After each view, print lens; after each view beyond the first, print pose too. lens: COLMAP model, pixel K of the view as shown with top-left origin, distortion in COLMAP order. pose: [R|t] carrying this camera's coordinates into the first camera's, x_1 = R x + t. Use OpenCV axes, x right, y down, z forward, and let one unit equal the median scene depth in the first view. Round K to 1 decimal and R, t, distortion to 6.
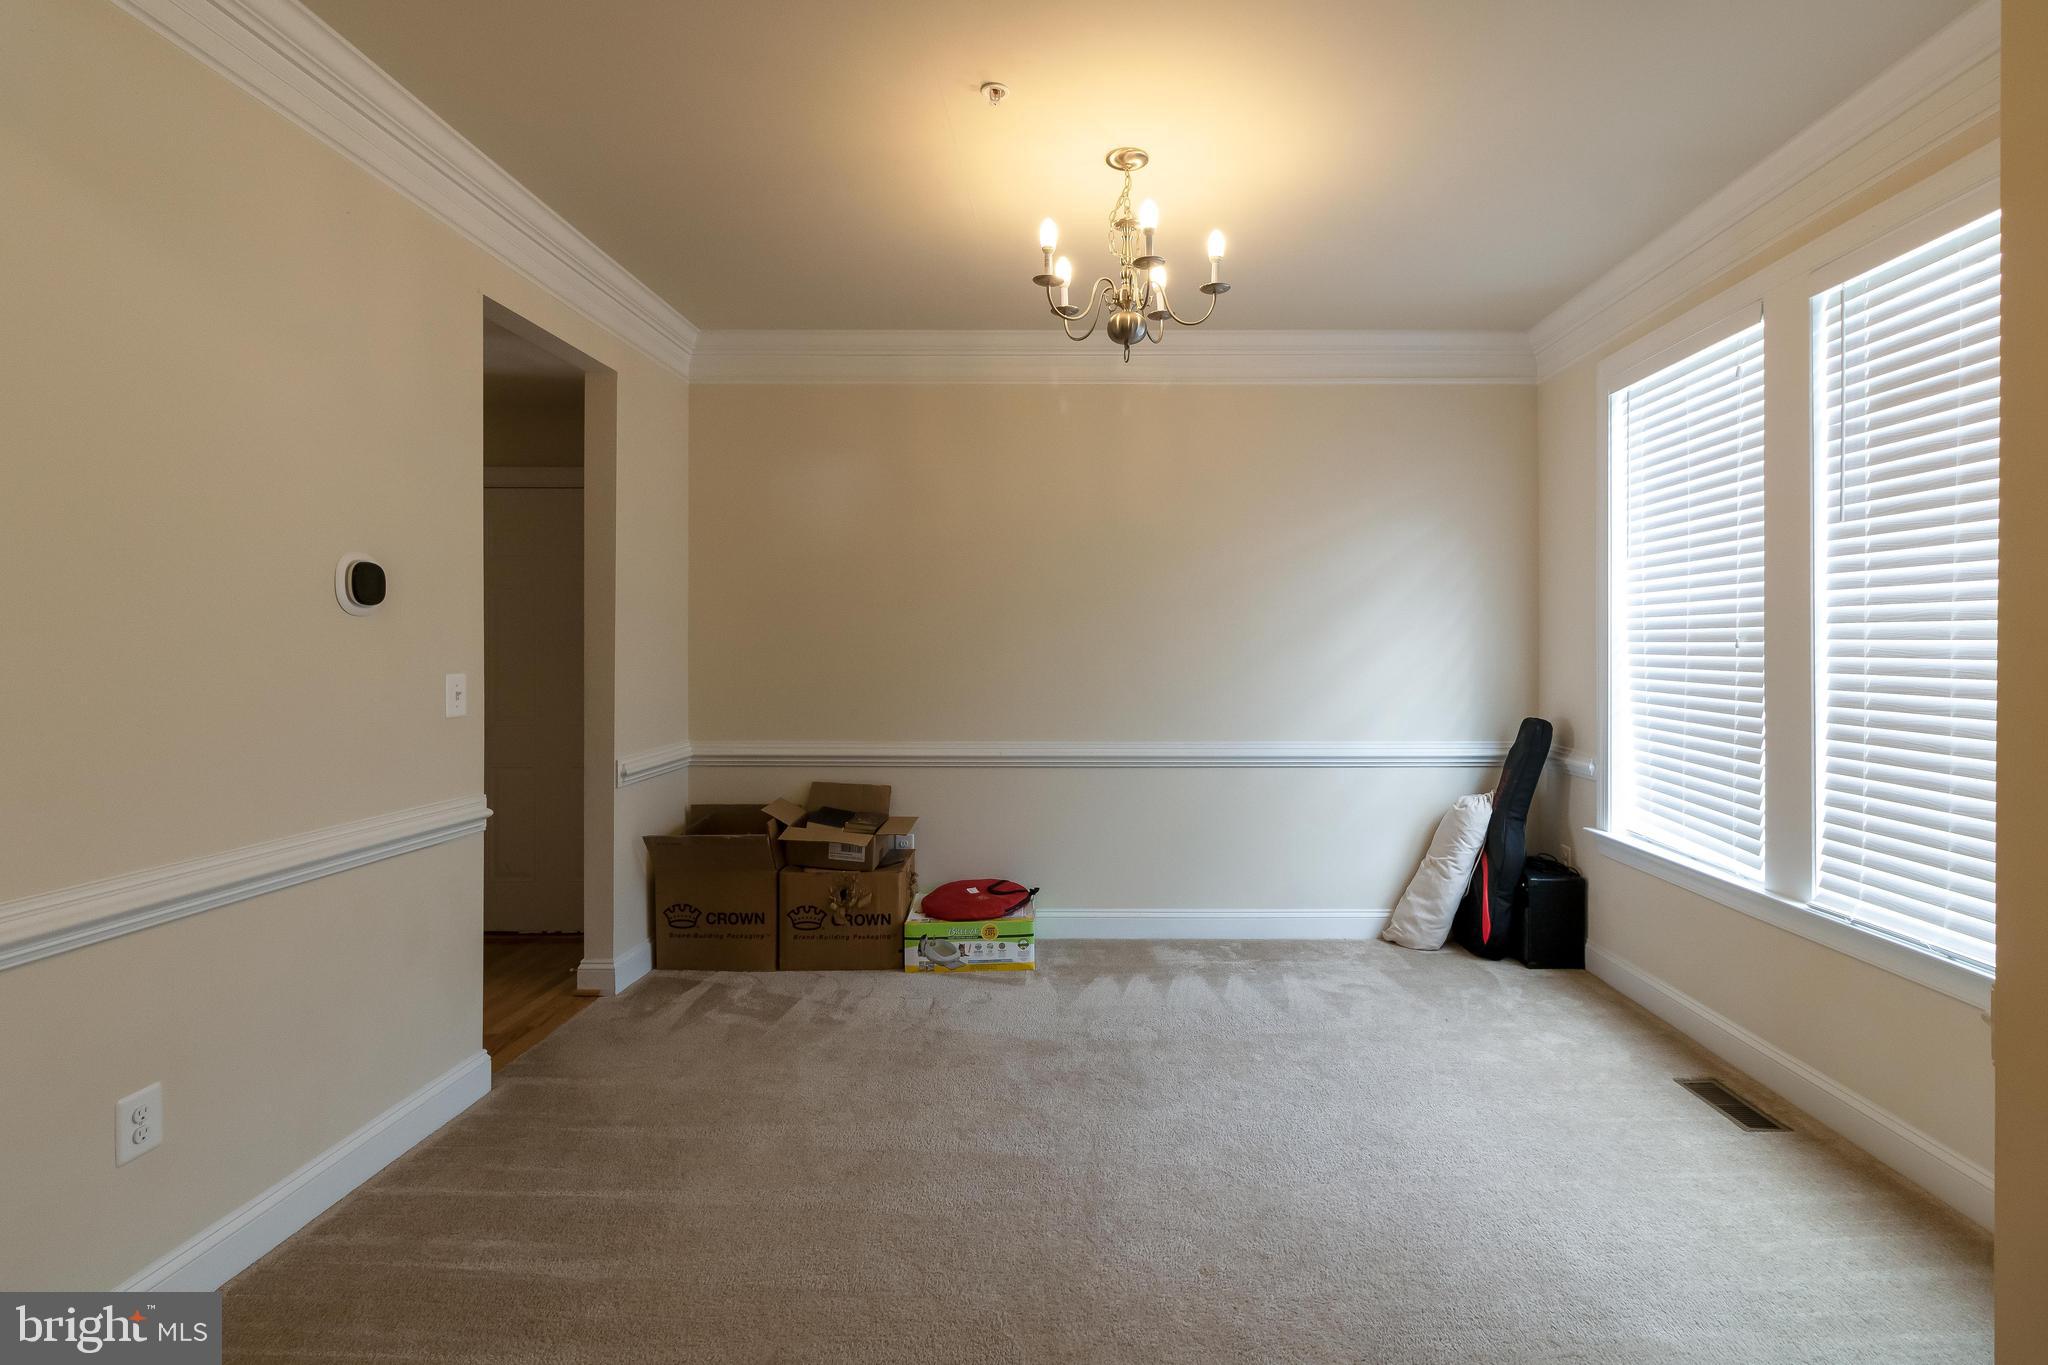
lens RADIAL K [[939.1, 0, 1024.6], [0, 939.1, 661.9], [0, 0, 1]] dist [0.000894, 0.000408]
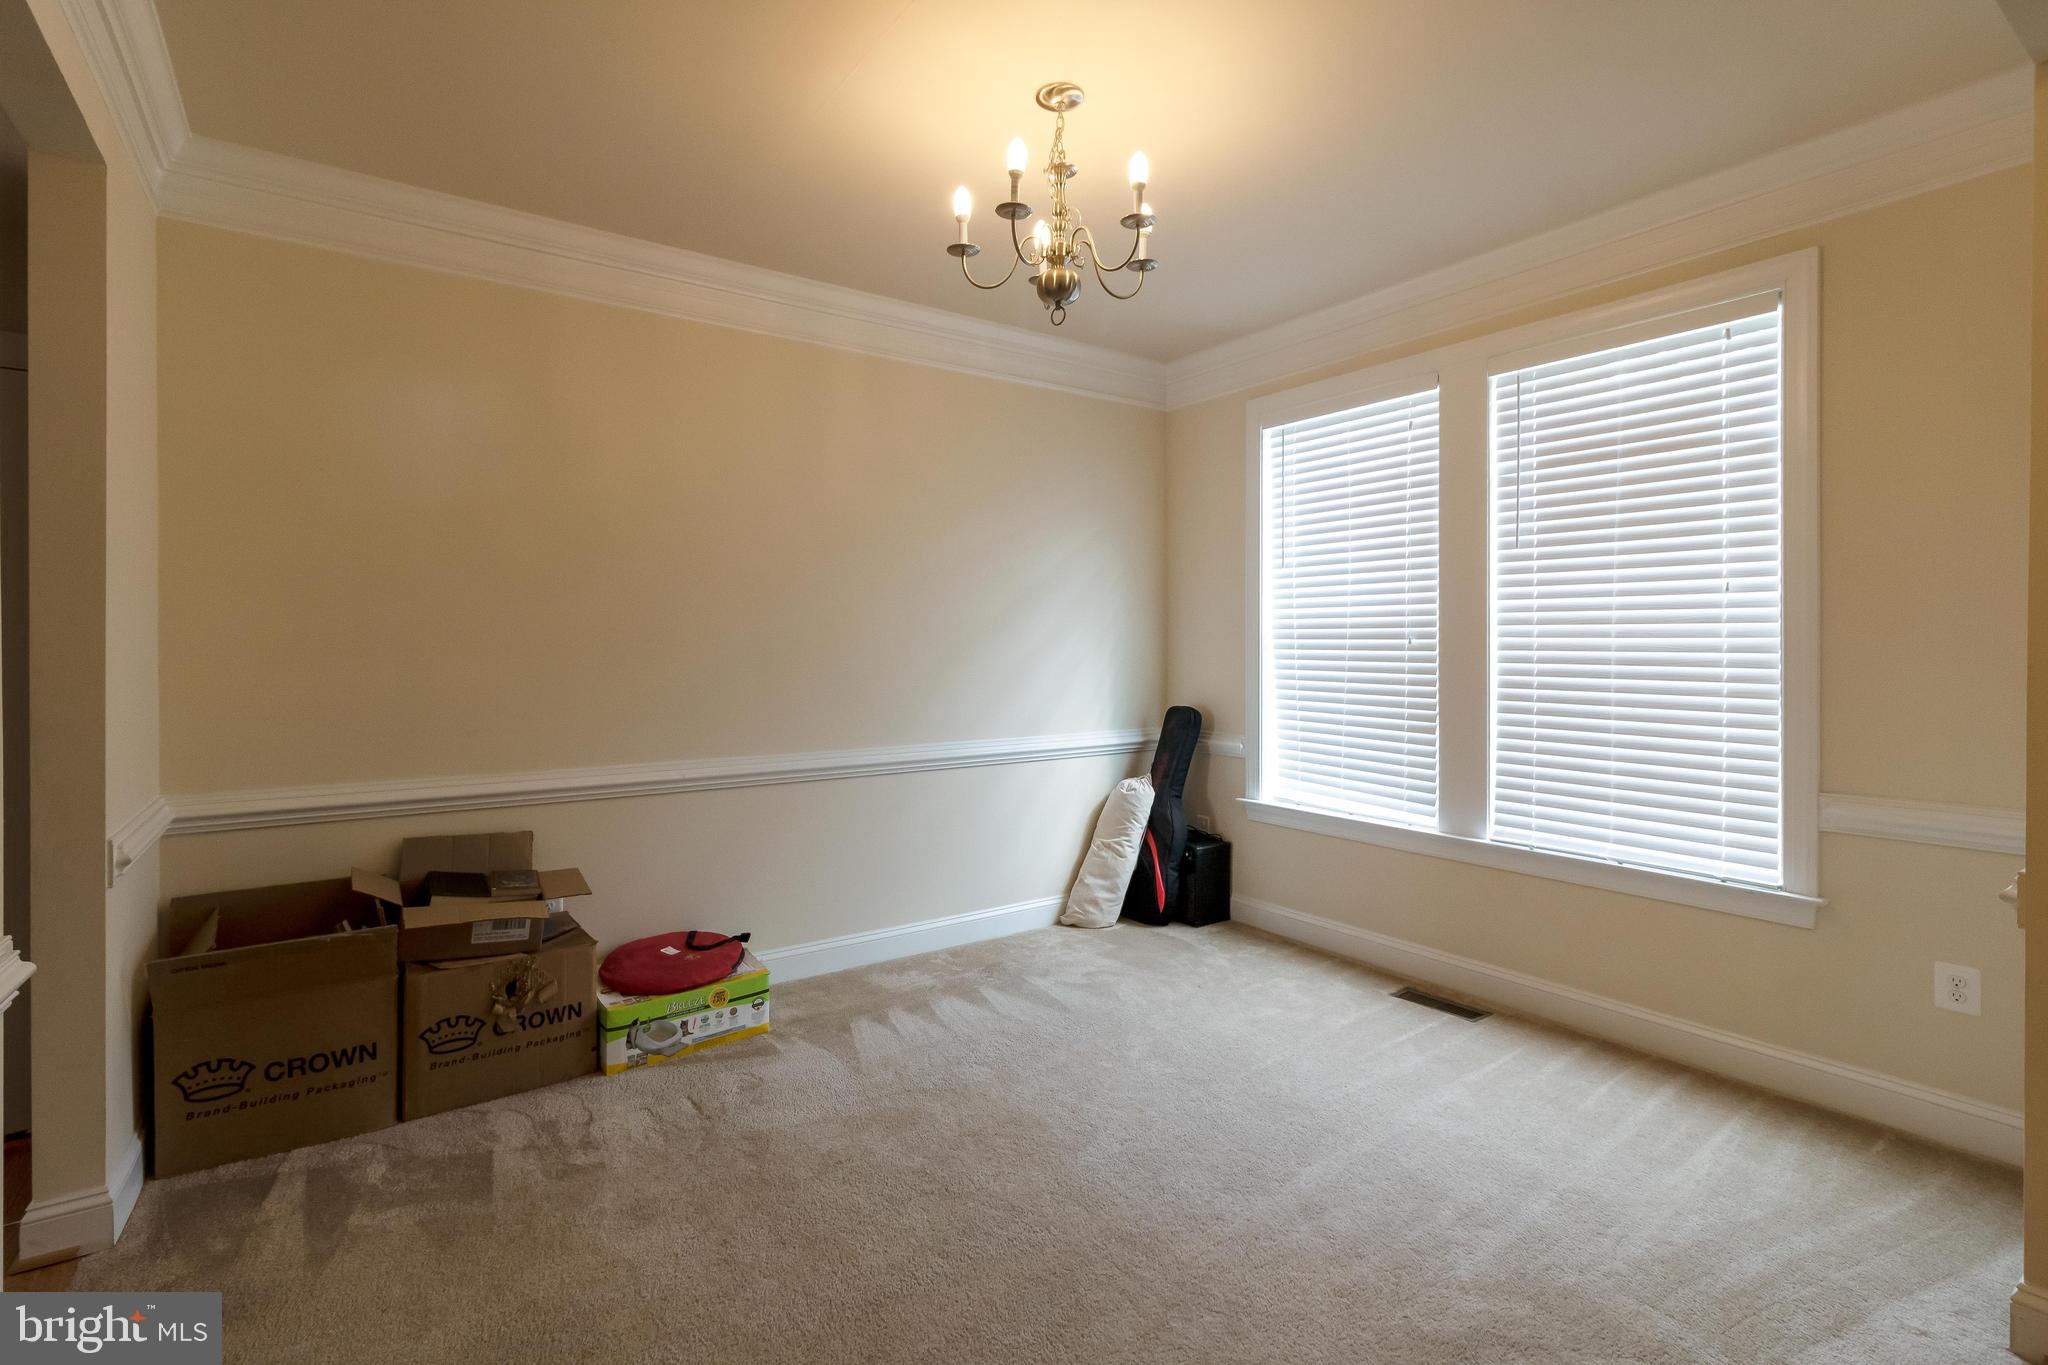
lens RADIAL K [[949.6, 0, 1040.1], [0, 949.6, 660.4], [0, 0, 1]] dist [0.002071, 0.000363]
pose [[0.816840, -0.010543, 0.576769, -0.282384], [0.010198, 0.999941, 0.003837, -0.001967], [-0.576775, 0.002747, 0.816899, 0.177060]]
